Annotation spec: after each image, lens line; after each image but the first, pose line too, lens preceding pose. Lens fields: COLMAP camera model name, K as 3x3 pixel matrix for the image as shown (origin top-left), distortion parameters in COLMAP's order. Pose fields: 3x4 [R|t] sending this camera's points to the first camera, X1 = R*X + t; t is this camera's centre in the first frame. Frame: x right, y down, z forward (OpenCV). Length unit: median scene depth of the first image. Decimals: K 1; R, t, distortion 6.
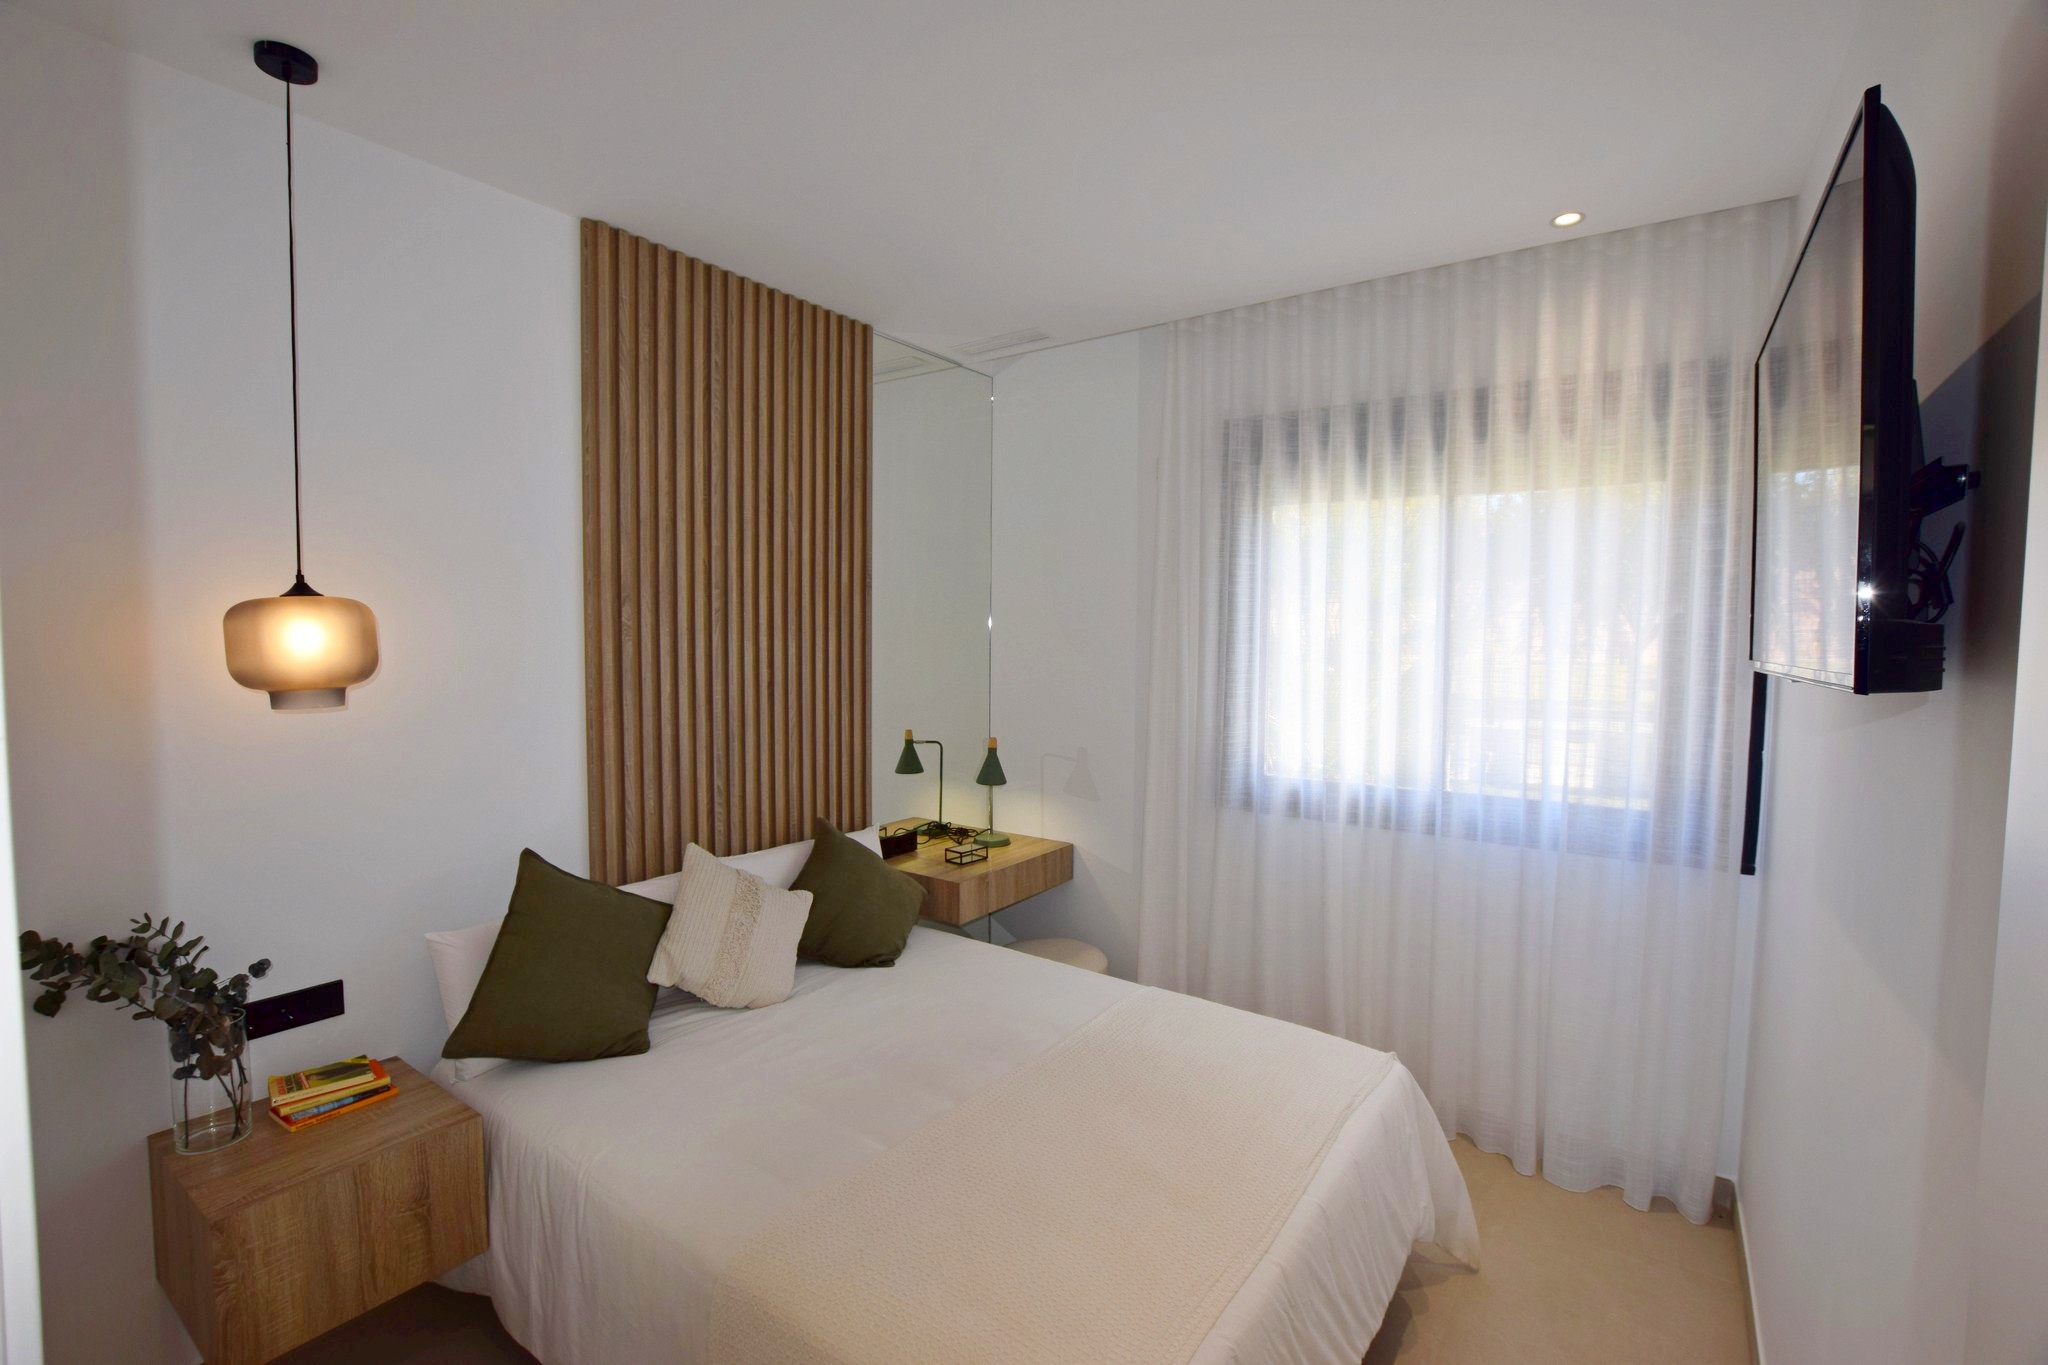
lens RADIAL K [[902.7, 0, 1021.9], [0, 902.7, 681.8], [0, 0, 1]] dist [-0.032901, 0.006204]
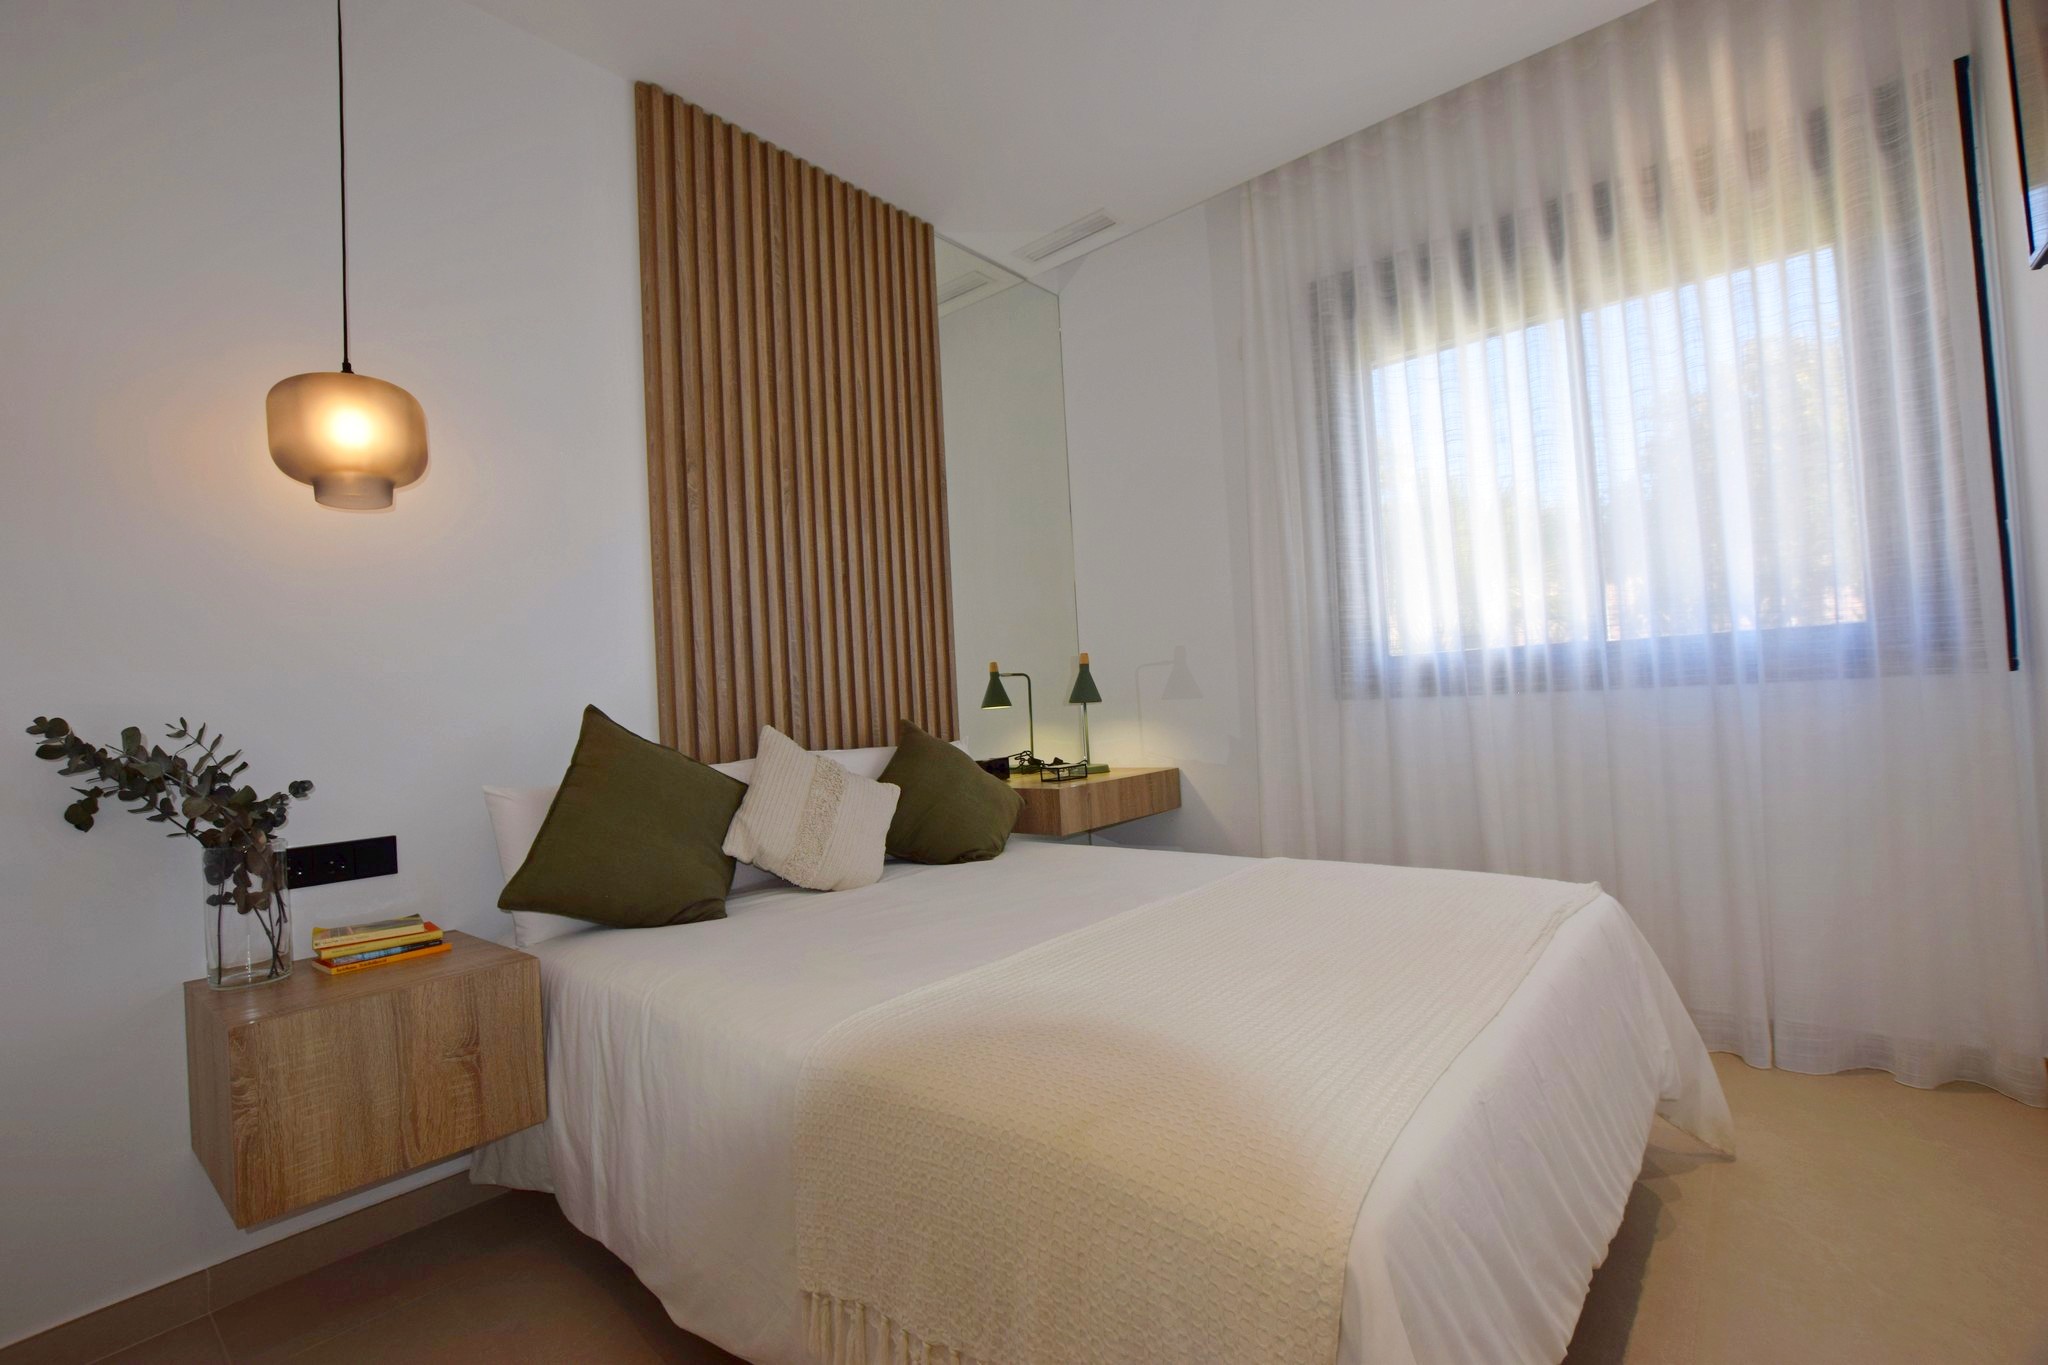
lens RADIAL K [[902.7, 0, 1021.5], [0, 902.7, 689.5], [0, 0, 1]] dist [-0.032901, 0.006204]
pose [[0.994487, -0.065317, -0.082038, -0.030264], [0.058672, 0.994990, -0.080950, 0.230853], [0.086914, 0.075691, 0.993336, 0.101797]]
